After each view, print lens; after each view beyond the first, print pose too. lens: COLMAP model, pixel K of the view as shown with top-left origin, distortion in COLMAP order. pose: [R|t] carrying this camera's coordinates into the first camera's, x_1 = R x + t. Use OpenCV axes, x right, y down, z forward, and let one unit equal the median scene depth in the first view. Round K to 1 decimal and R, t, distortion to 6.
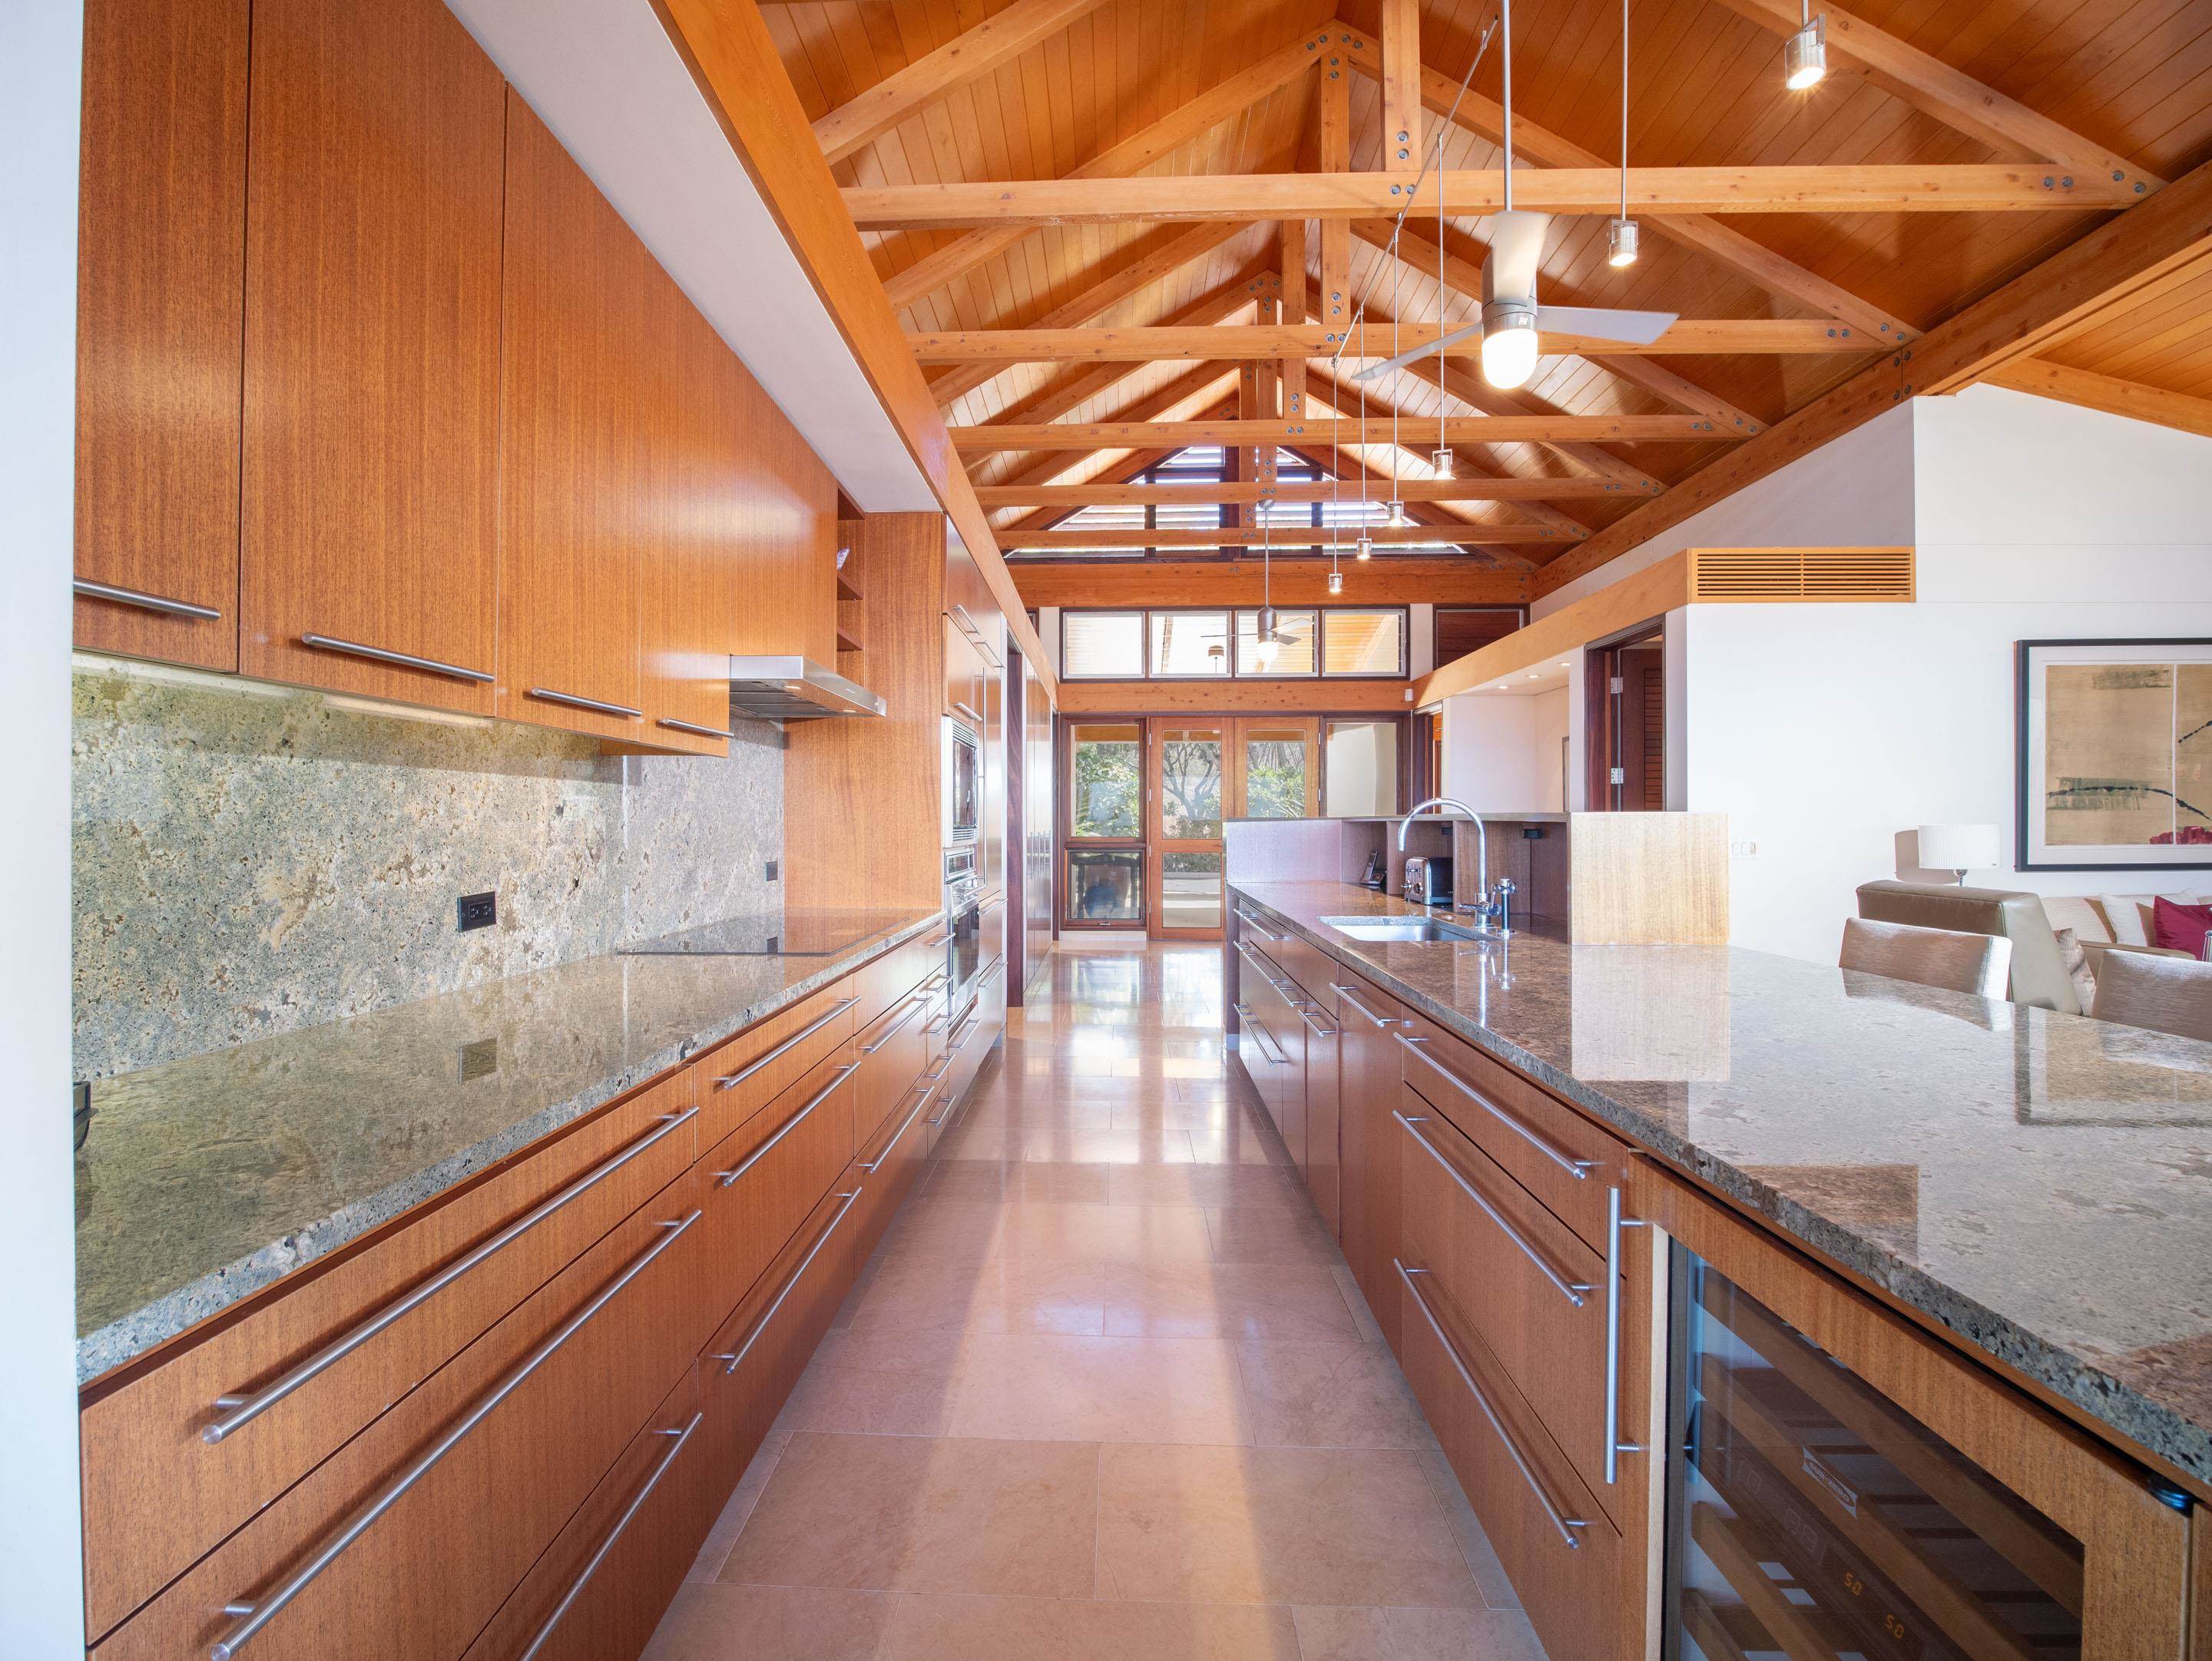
lens RADIAL K [[1034.4, 0, 1087.7], [0, 1034.4, 831.9], [0, 0, 1]] dist [-0.015290, -0.000375]
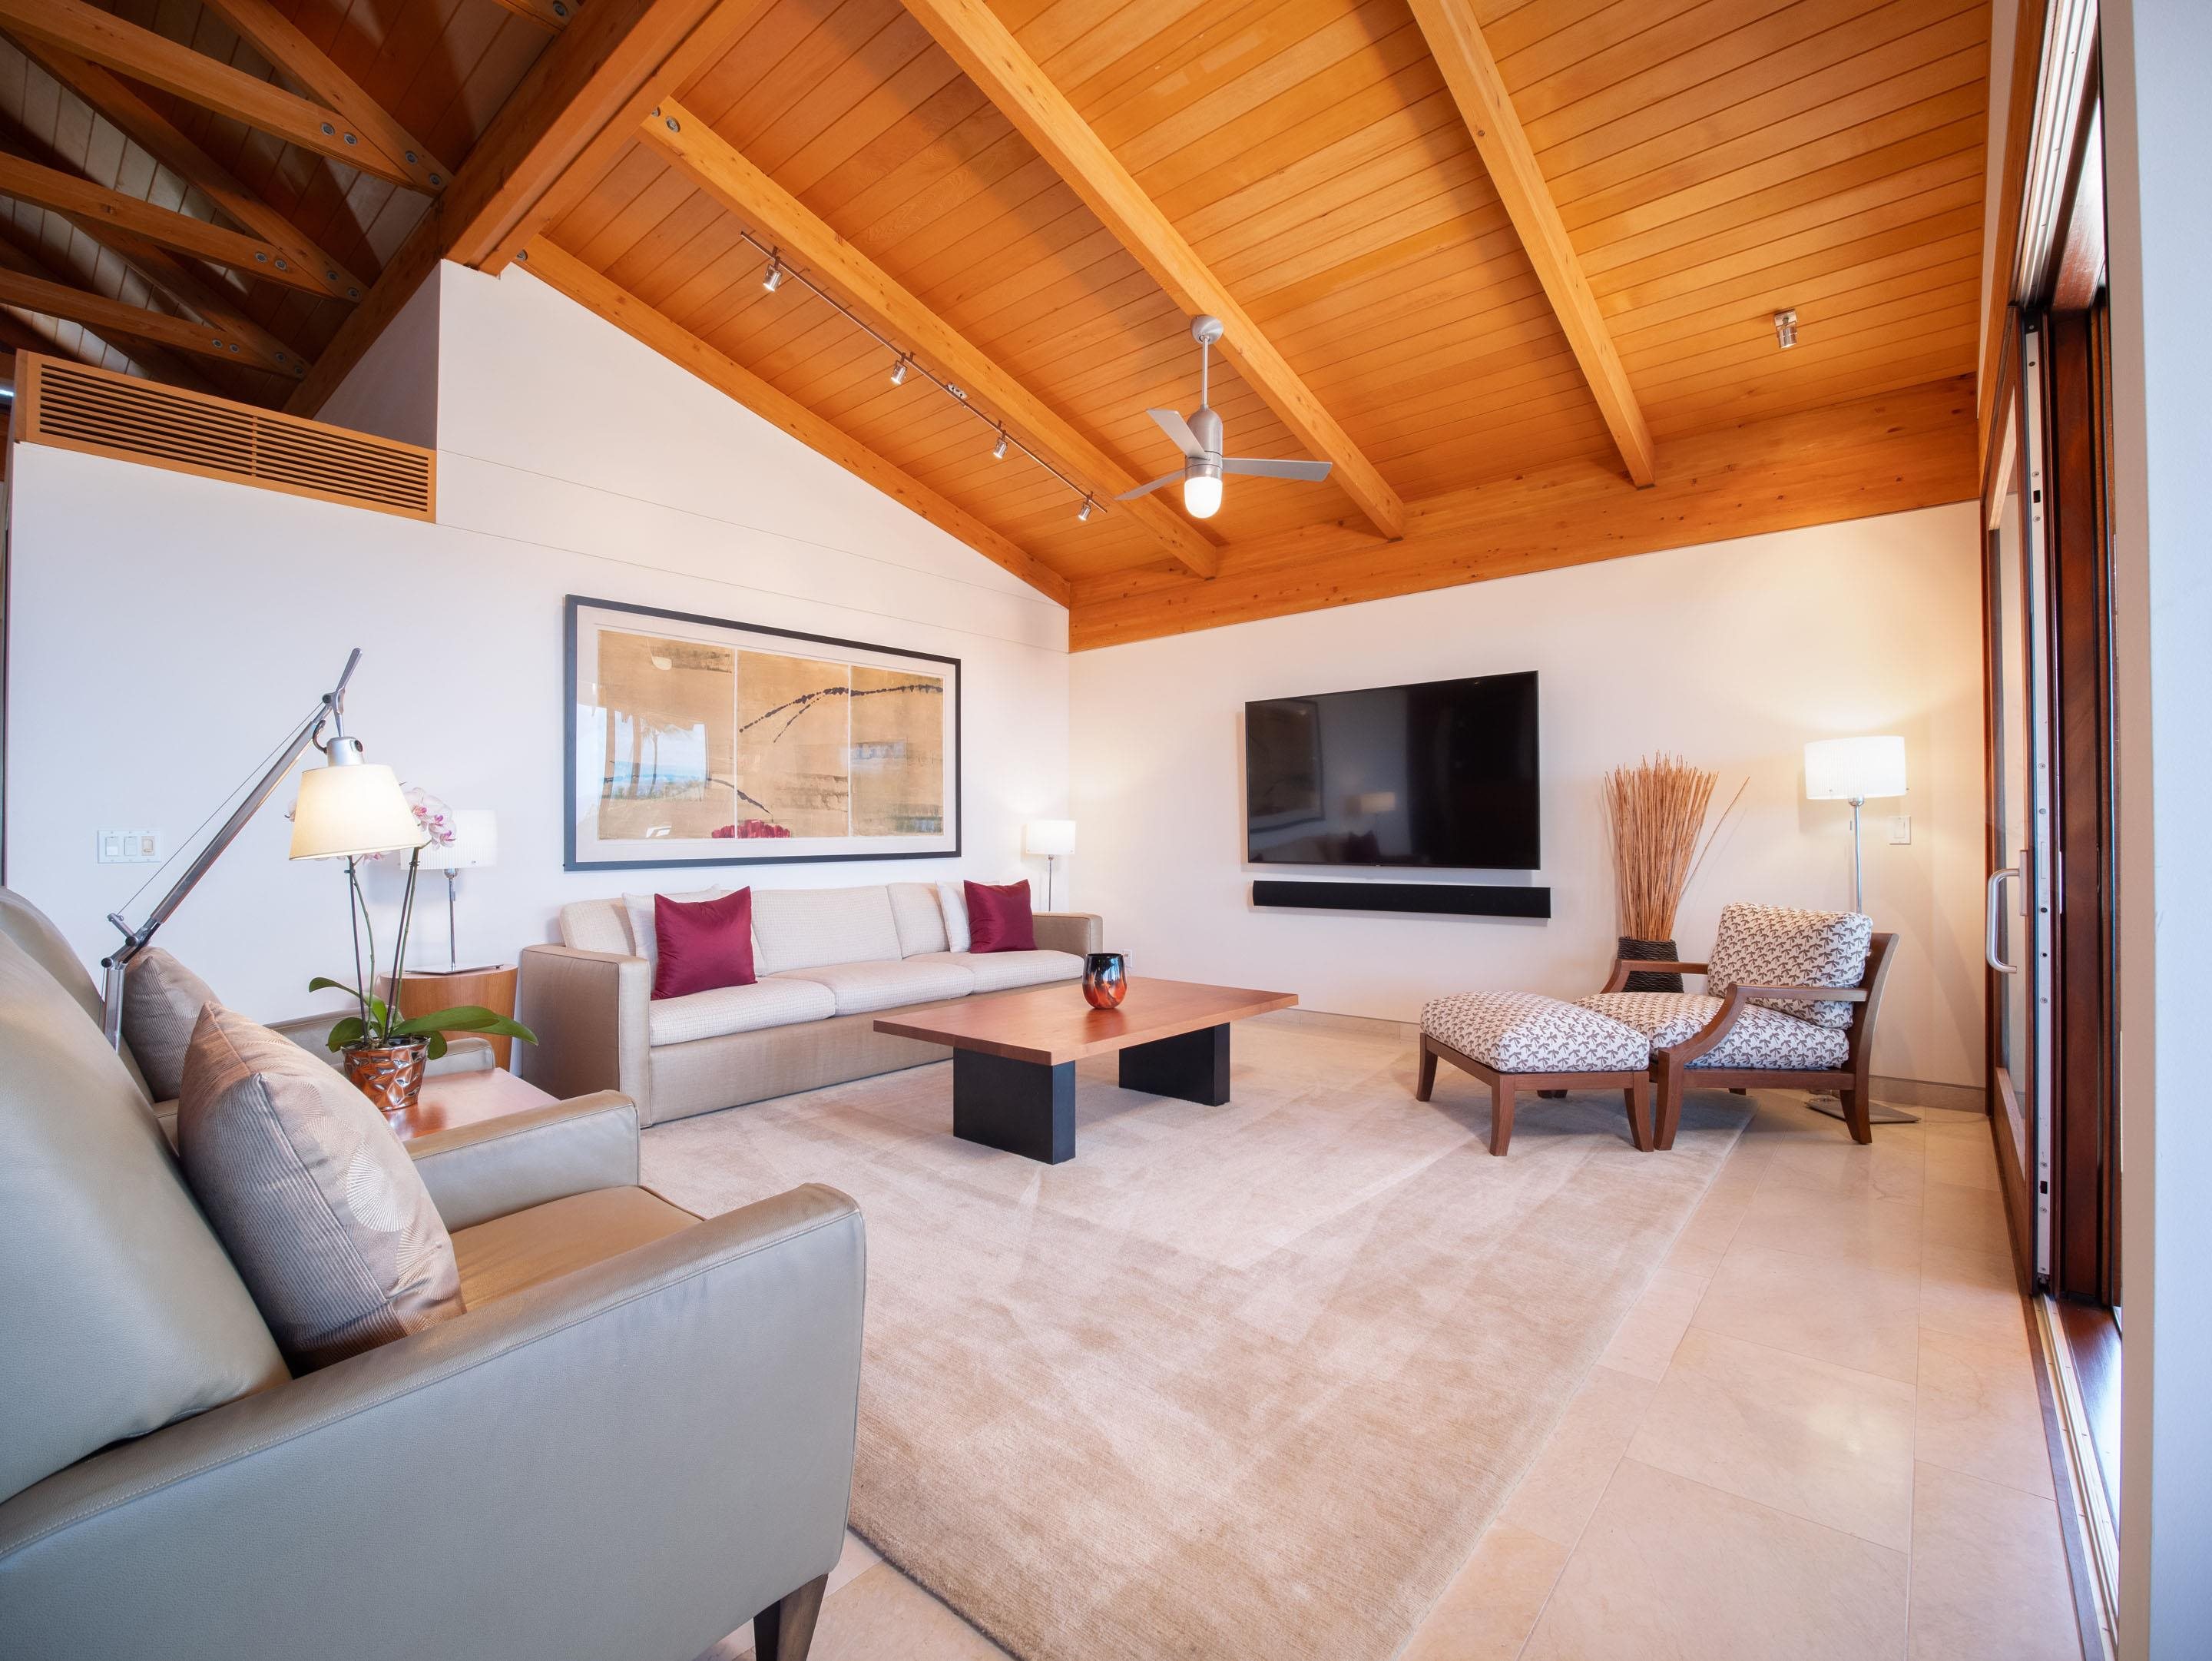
lens RADIAL K [[988.8, 0, 1103.2], [0, 988.8, 827.0], [0, 0, 1]] dist [-0.001281, -0.000208]
pose [[0.623314, 0.011459, 0.781888, 0.483274], [-0.000645, 0.999900, -0.014140, 0.012391], [-0.781972, 0.008309, 0.623259, 0.132010]]
